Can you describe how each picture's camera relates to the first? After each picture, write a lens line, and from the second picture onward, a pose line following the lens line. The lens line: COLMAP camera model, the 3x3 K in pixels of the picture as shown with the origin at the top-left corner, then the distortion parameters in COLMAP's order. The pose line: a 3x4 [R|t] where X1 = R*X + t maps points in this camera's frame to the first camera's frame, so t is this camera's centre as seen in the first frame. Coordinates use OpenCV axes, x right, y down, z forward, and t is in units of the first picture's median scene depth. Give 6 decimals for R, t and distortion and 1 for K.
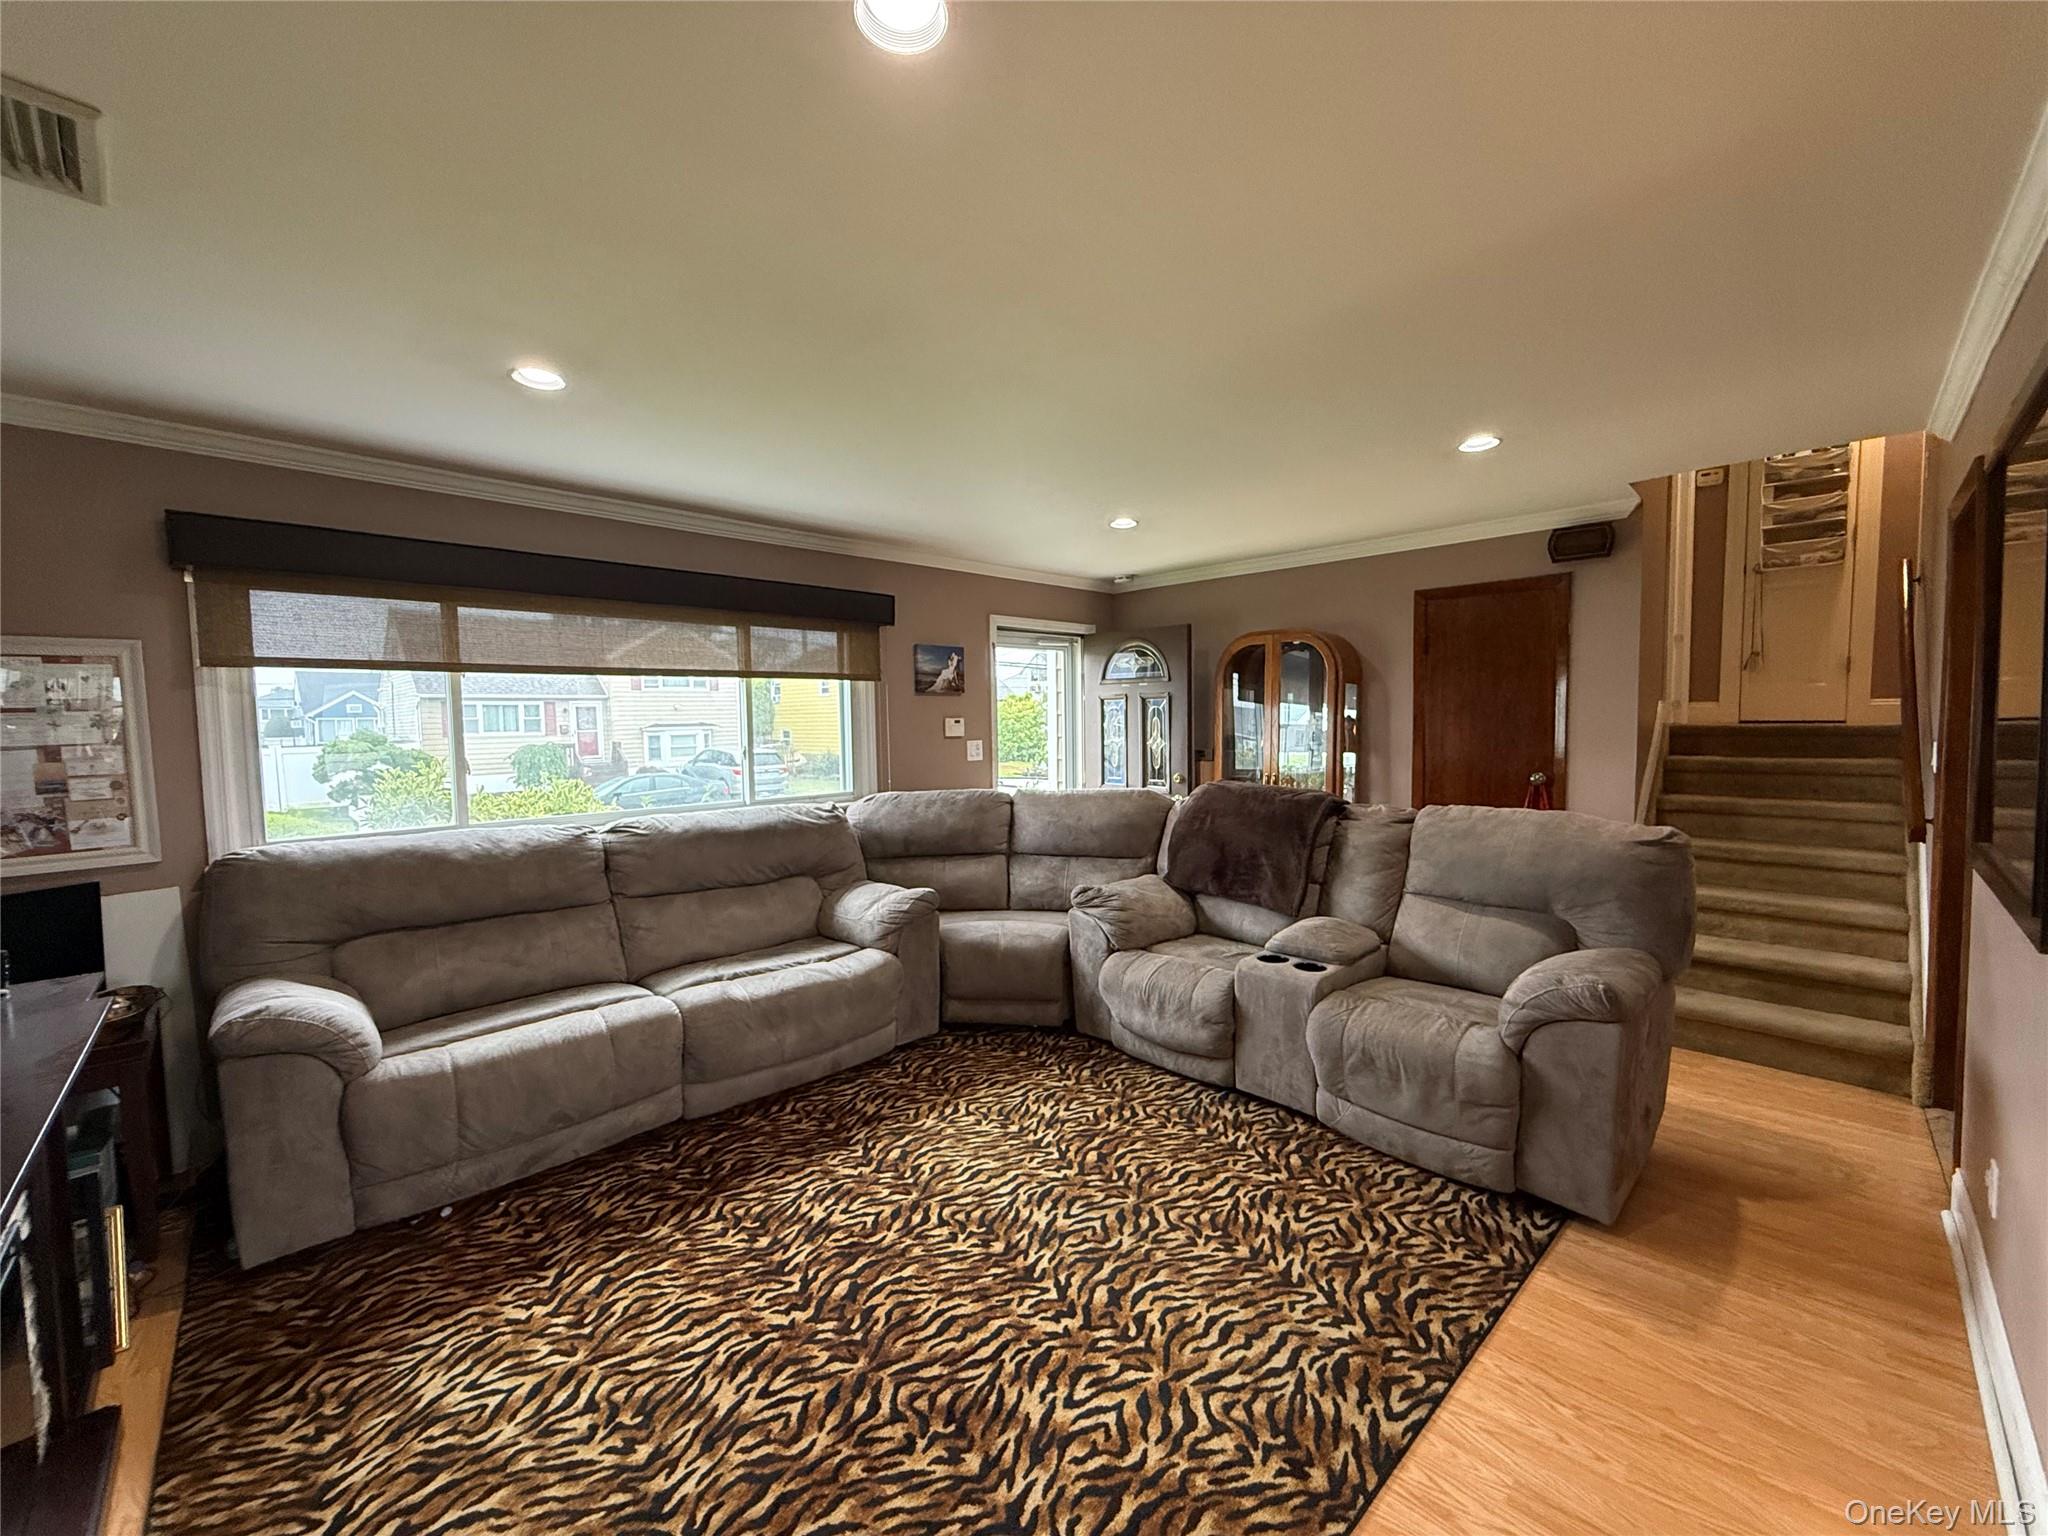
lens RADIAL K [[814.2, 0, 1016.2], [0, 814.2, 769.4], [0, 0, 1]] dist [0.002094, -0.000388]
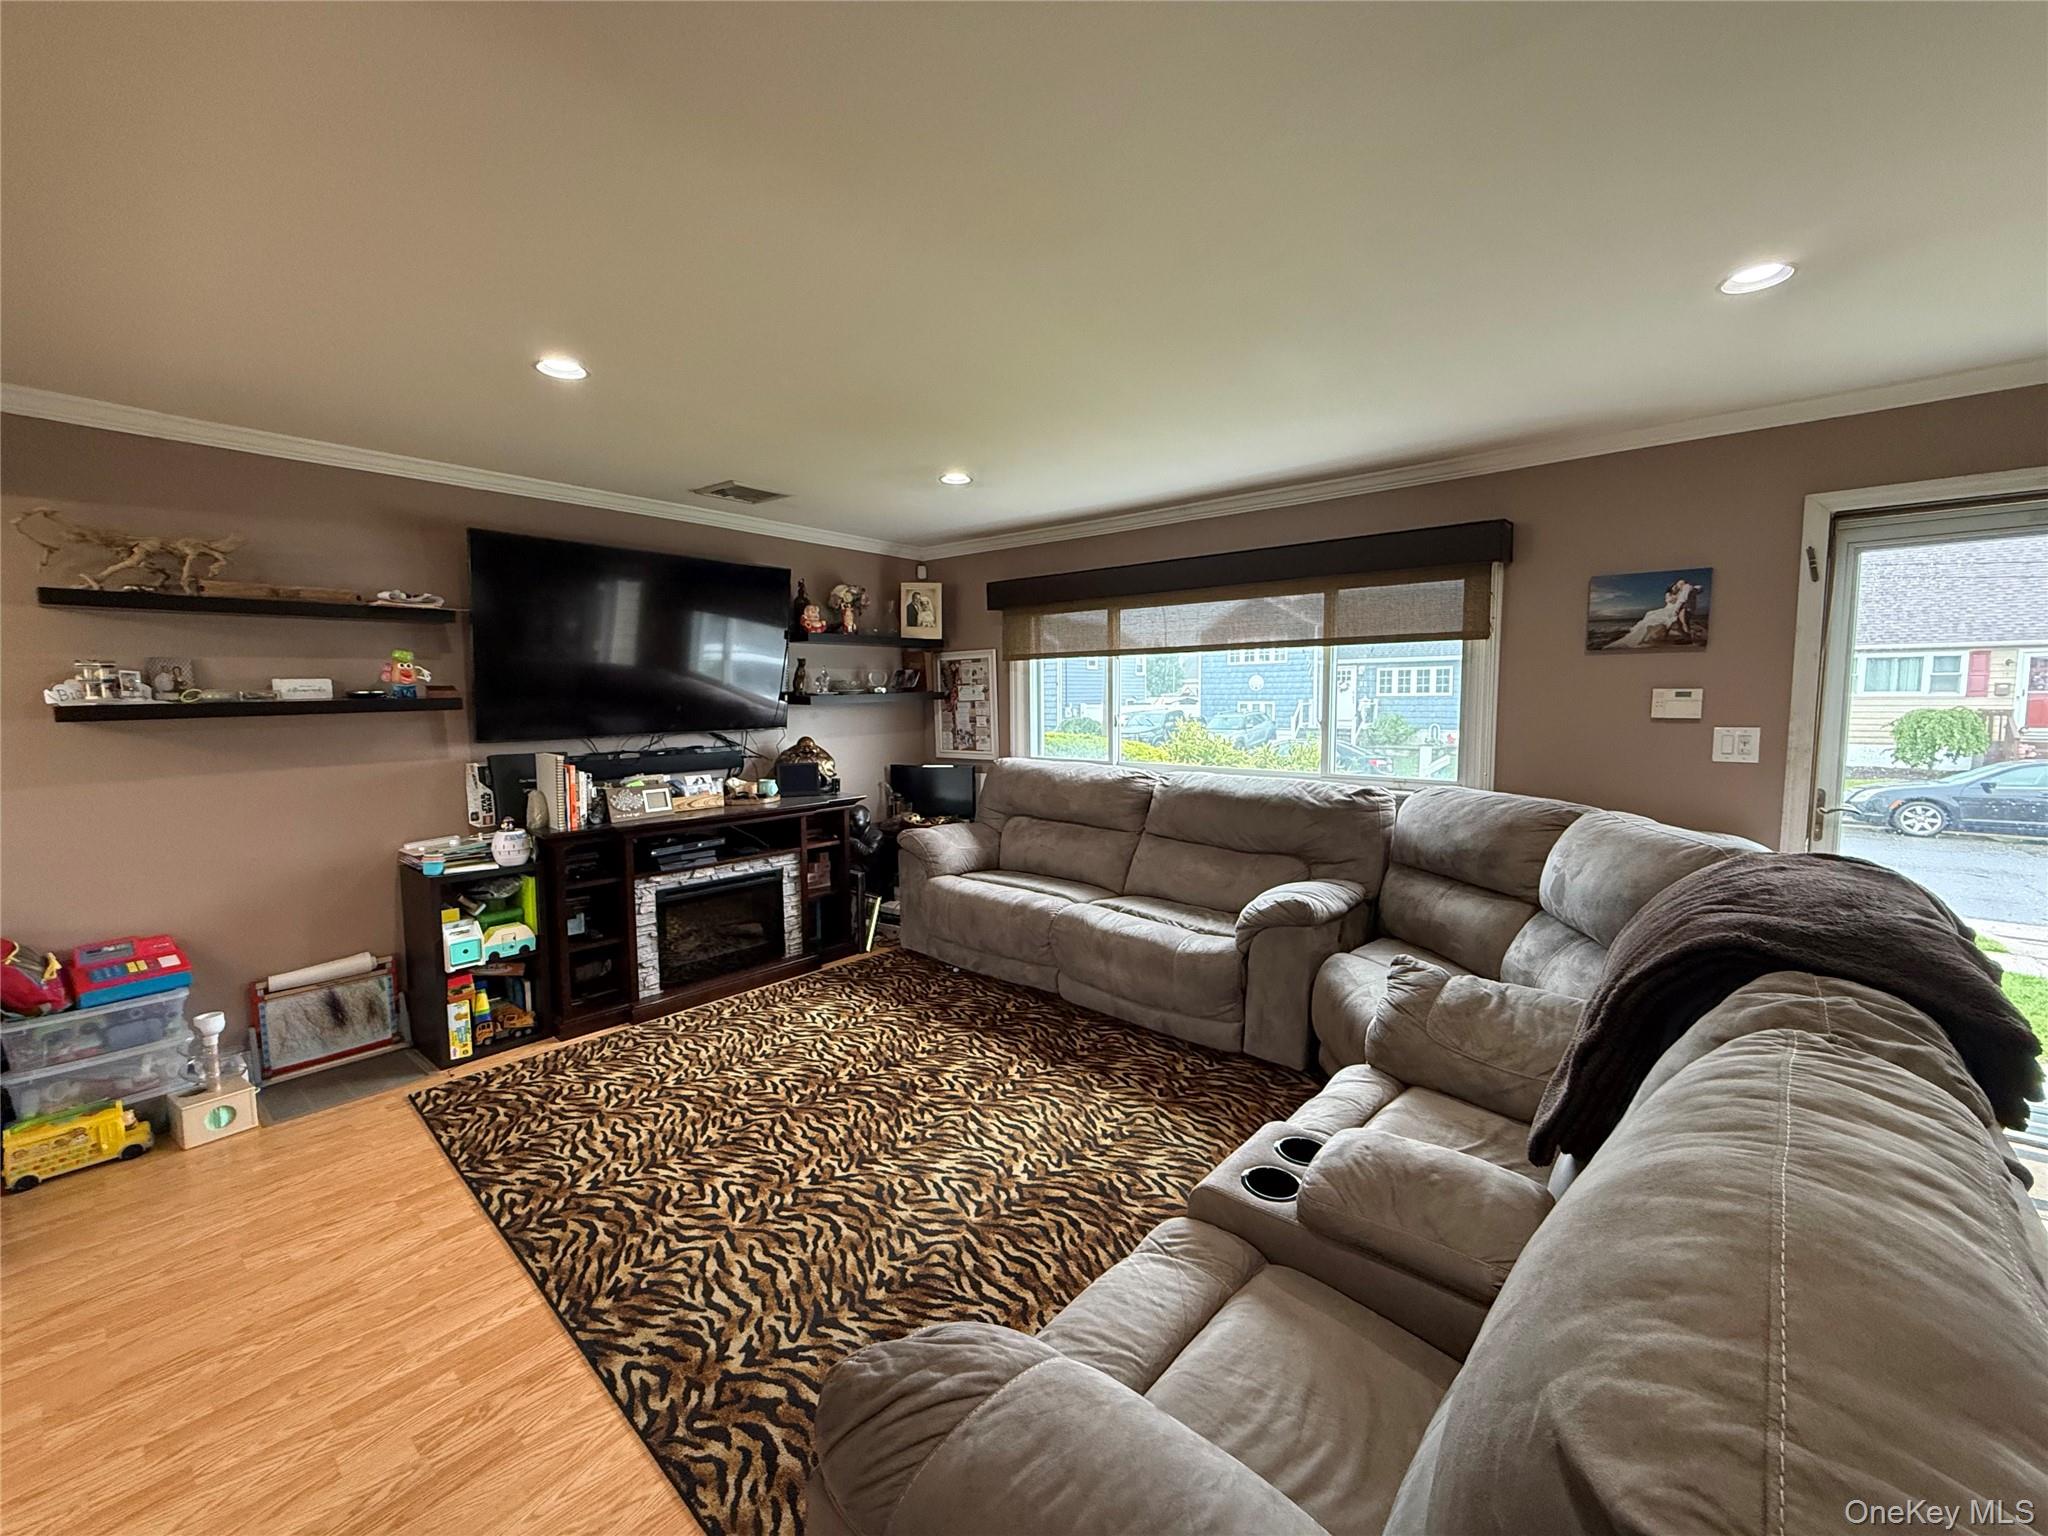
lens RADIAL K [[814.2, 0, 1018.5], [0, 814.2, 769.2], [0, 0, 1]] dist [0.002094, -0.000388]
pose [[0.089663, 0.108026, -0.990096, 1.240290], [-0.054242, 0.993155, 0.103448, -0.099354], [0.994494, 0.044429, 0.094909, 1.151656]]
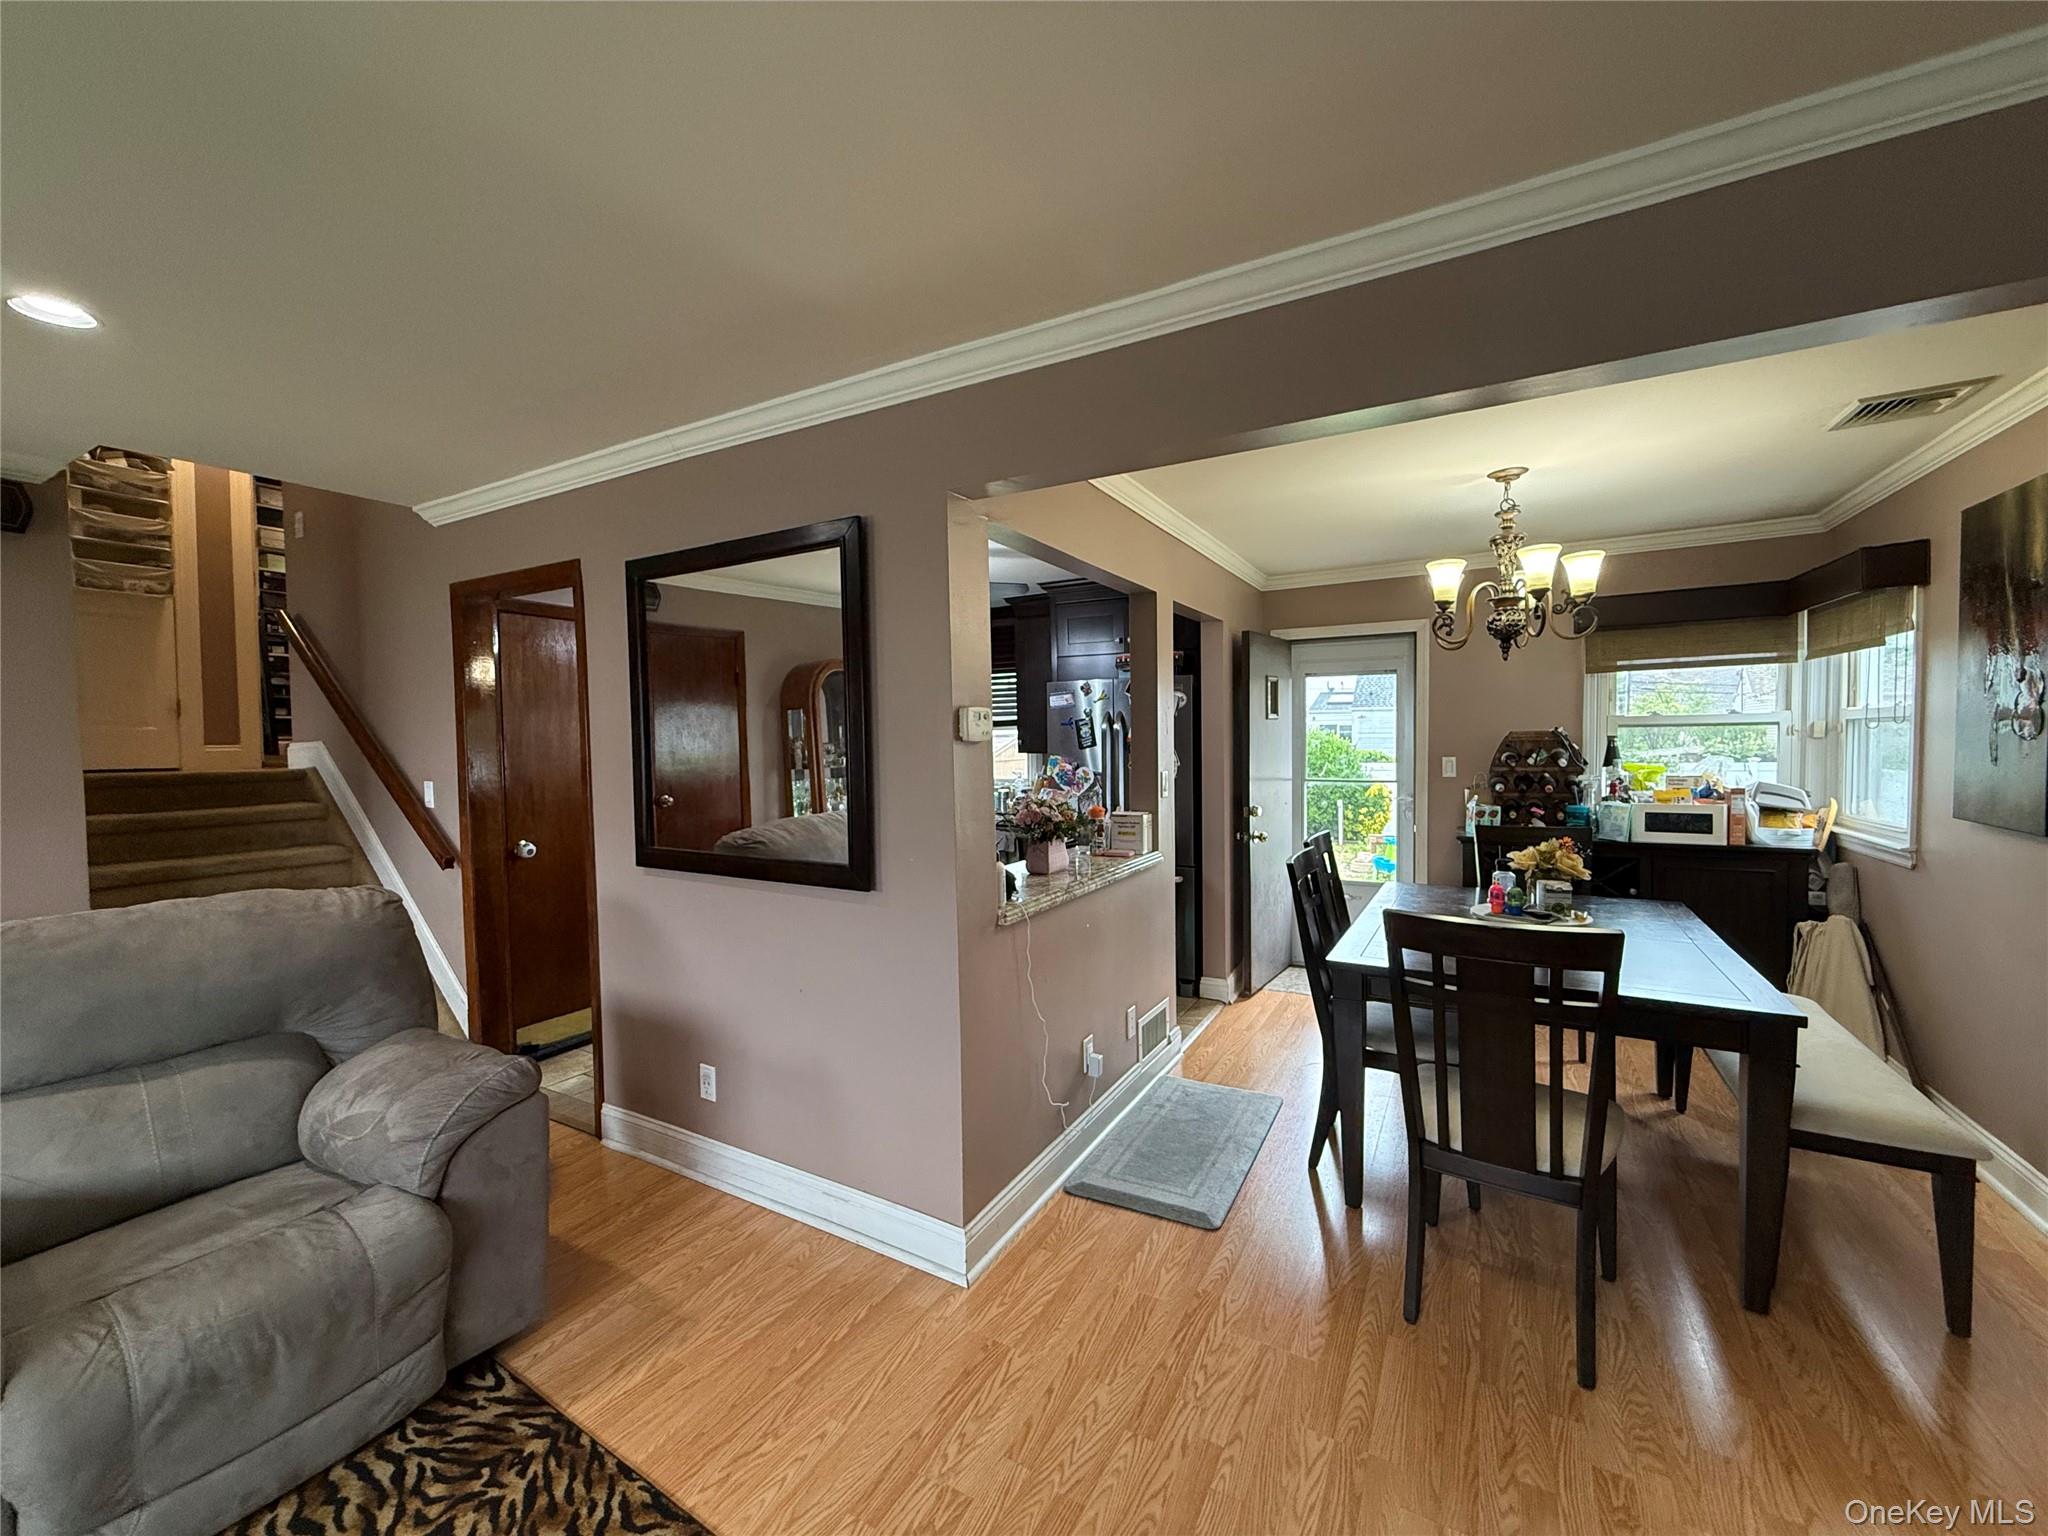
lens RADIAL K [[814.2, 0, 1015.1], [0, 814.2, 761.3], [0, 0, 1]] dist [0.002094, -0.000388]
pose [[-0.257511, -0.005457, 0.966260, -0.249924], [0.073768, 0.996955, 0.025289, -0.038094], [-0.963455, 0.077792, -0.256324, 0.605861]]
